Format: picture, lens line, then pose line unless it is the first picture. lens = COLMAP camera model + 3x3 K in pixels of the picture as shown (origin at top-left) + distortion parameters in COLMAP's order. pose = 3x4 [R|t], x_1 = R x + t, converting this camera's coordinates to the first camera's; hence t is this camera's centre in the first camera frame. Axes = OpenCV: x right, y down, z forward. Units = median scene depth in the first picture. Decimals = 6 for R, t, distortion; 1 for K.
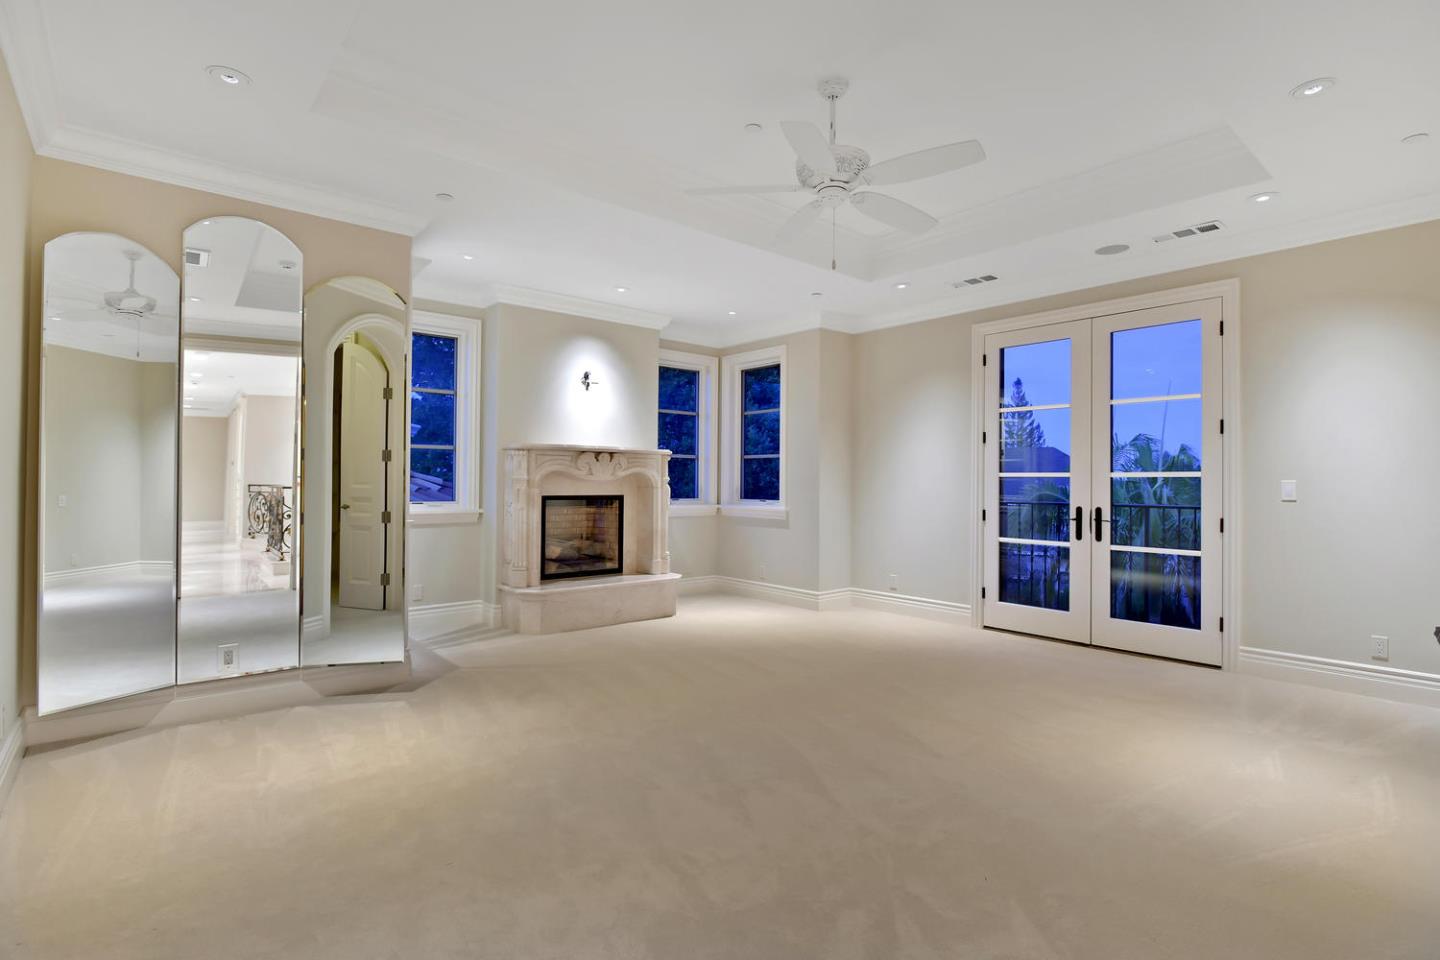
lens RADIAL K [[694.4, 0, 724.9], [0, 694.4, 475.8], [0, 0, 1]] dist [-0.018769, 0.000233]
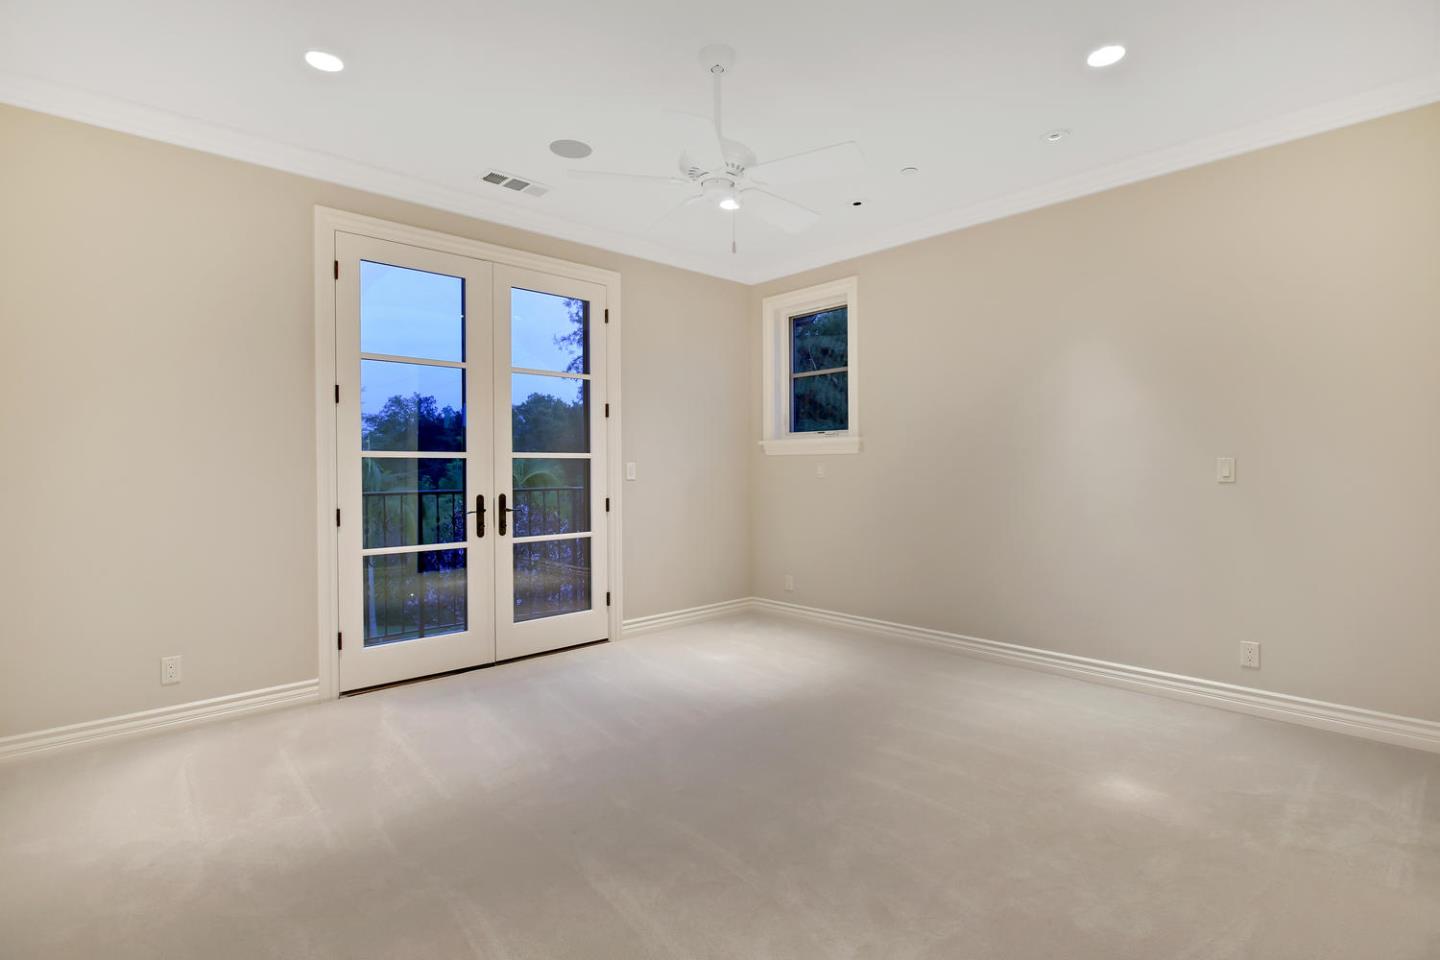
lens RADIAL K [[694.4, 0, 724.9], [0, 694.4, 475.8], [0, 0, 1]] dist [-0.018769, 0.000233]
pose [[-0.056086, -0.023983, 0.998138, -0.303293], [-0.008595, 0.999686, 0.023538, 0.001255], [-0.998389, -0.007259, -0.056274, 0.776223]]
